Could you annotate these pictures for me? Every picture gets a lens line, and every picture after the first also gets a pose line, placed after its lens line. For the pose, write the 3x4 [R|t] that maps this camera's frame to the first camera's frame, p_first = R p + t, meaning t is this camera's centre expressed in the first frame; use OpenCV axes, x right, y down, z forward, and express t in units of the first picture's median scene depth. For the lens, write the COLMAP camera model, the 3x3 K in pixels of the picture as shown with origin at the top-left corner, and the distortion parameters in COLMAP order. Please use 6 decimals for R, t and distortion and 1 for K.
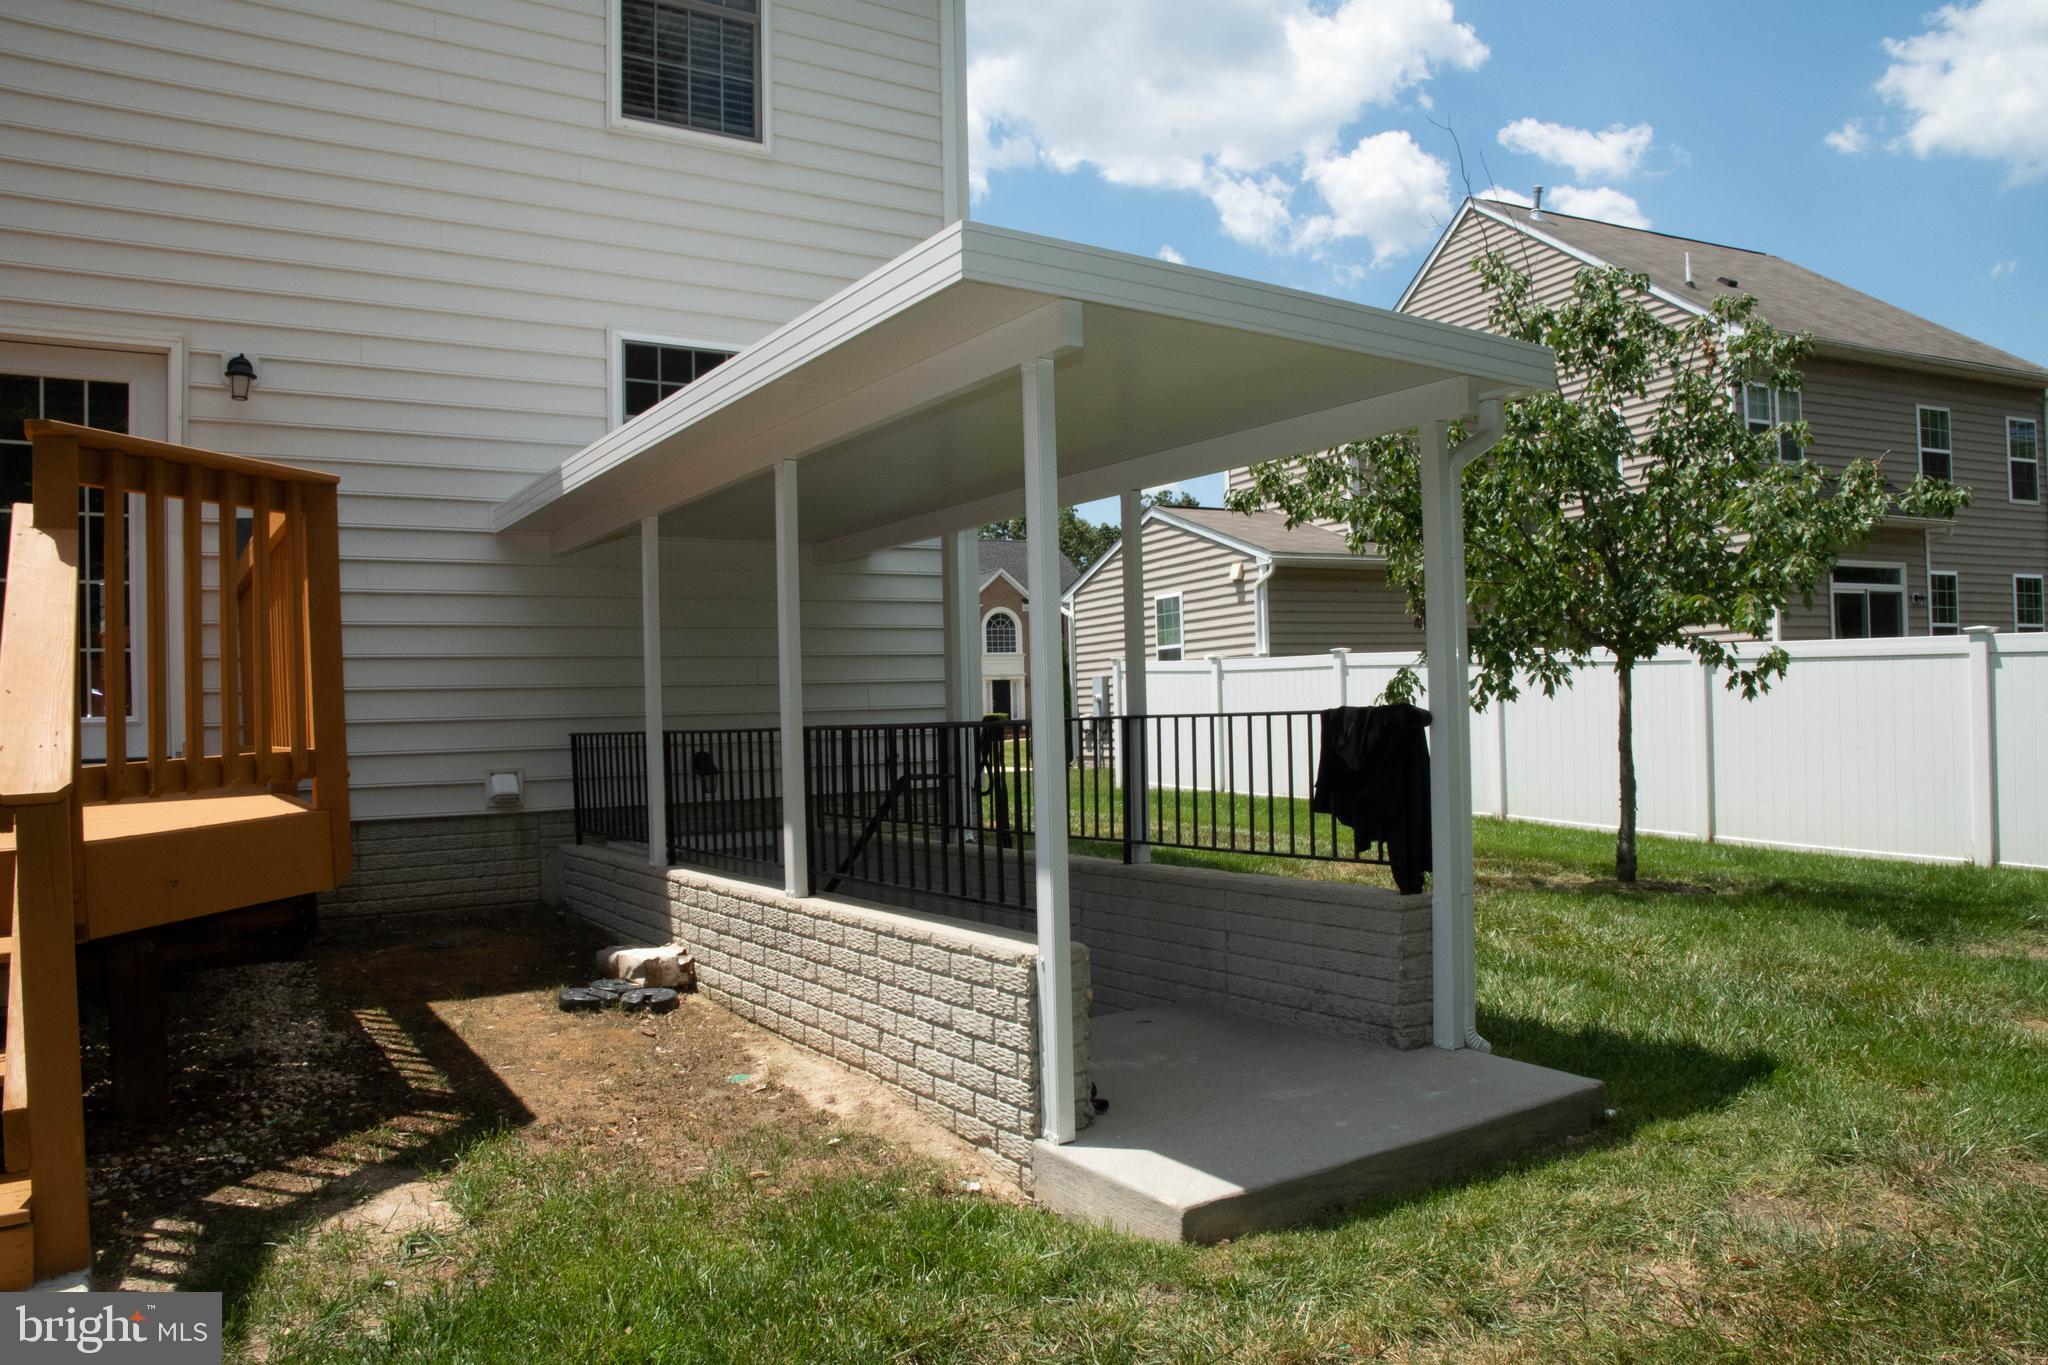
lens RADIAL K [[1433.8, 0, 1020.8], [0, 1433.8, 682.1], [0, 0, 1]] dist [-0.102776, 0.042303]
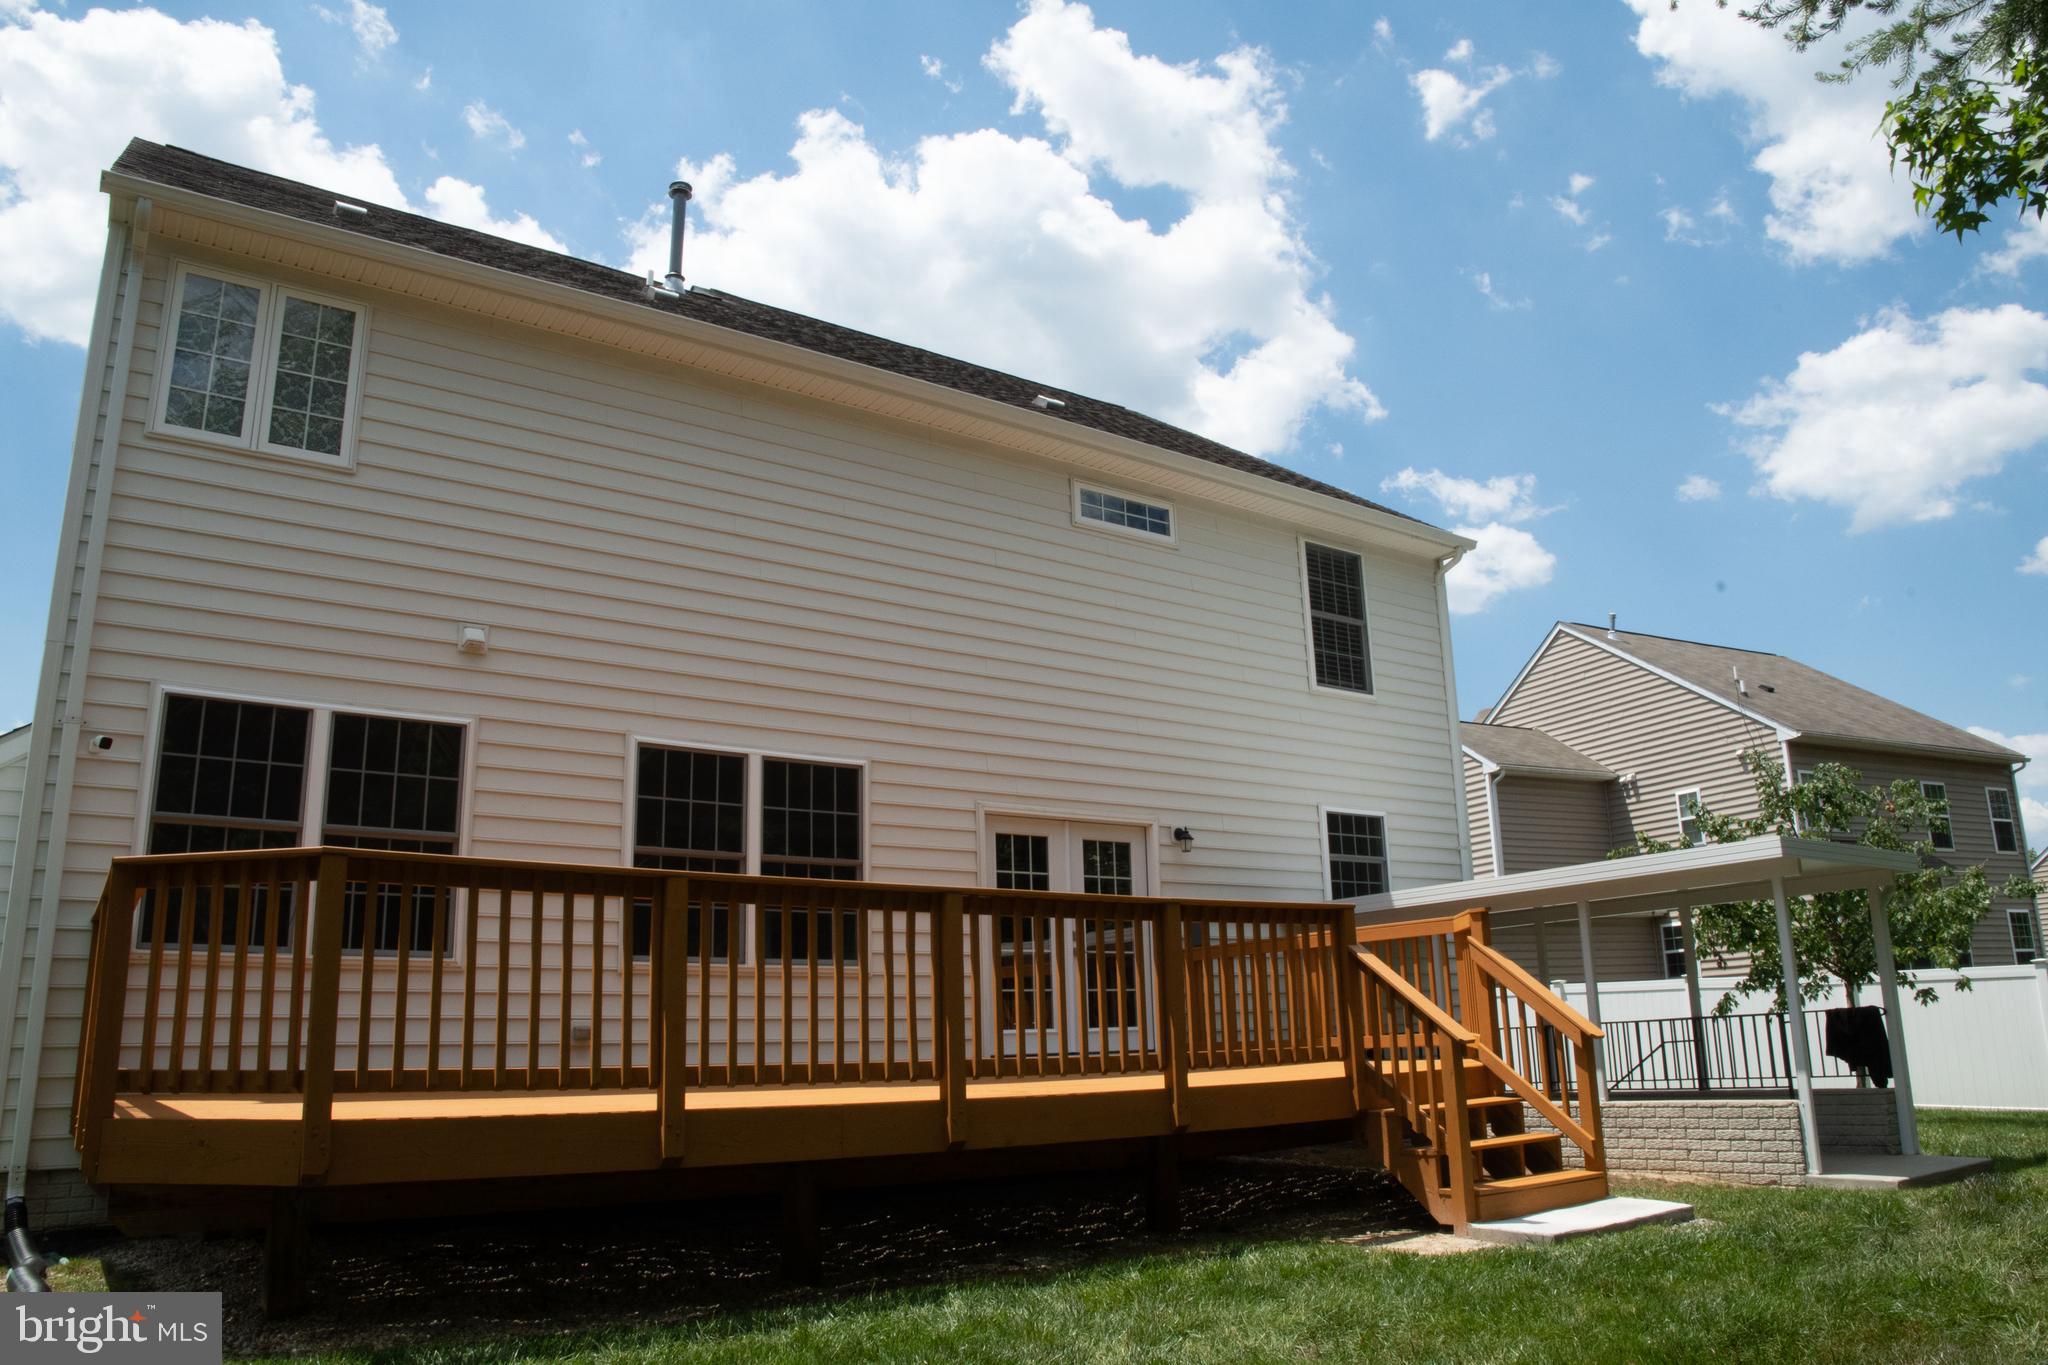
lens RADIAL K [[1433.8, 0, 1032.0], [0, 1433.8, 686.7], [0, 0, 1]] dist [-0.102776, 0.042303]
pose [[0.999117, 0.006409, 0.041511, -0.713149], [0.003065, 0.974530, -0.224234, 0.007051], [-0.041891, 0.224164, 0.973651, -0.752217]]
